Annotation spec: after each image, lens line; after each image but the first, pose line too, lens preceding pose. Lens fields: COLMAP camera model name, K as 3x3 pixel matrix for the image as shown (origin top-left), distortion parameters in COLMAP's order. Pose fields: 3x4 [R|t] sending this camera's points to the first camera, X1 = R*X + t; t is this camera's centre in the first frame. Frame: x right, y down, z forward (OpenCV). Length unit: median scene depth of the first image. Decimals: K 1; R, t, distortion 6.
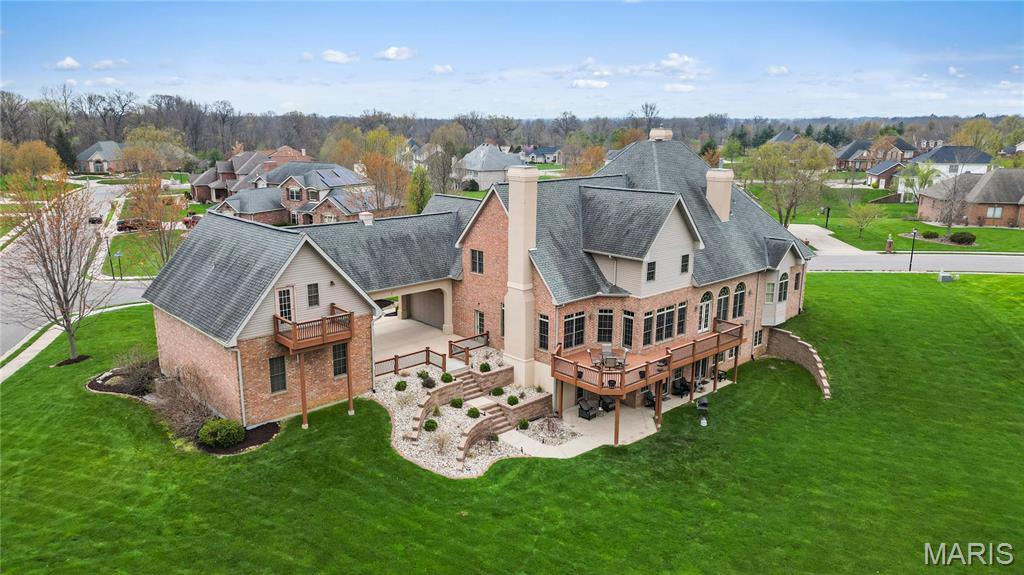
lens RADIAL K [[700.1, 0, 512.0], [0, 700.1, 287.5], [0, 0, 1]] dist [0.040631, -0.006897]
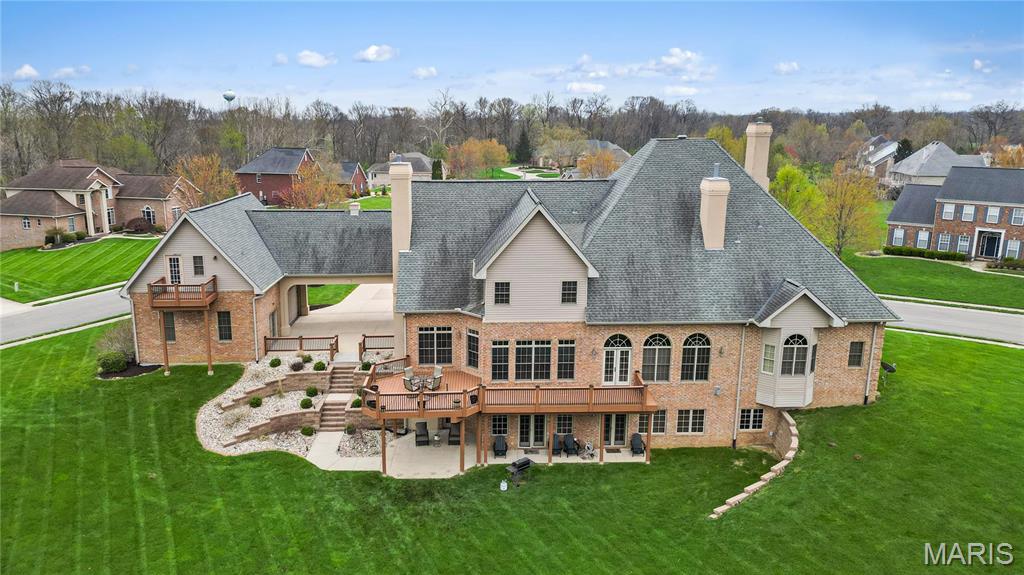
lens RADIAL K [[741.9, 0, 508.1], [0, 741.9, 260.6], [0, 0, 1]] dist [0.051704, -0.006276]
pose [[0.763341, 0.123568, -0.634068, 0.772200], [-0.142729, 0.989539, 0.021014, -0.083226], [0.630031, 0.074459, 0.772992, 0.308796]]
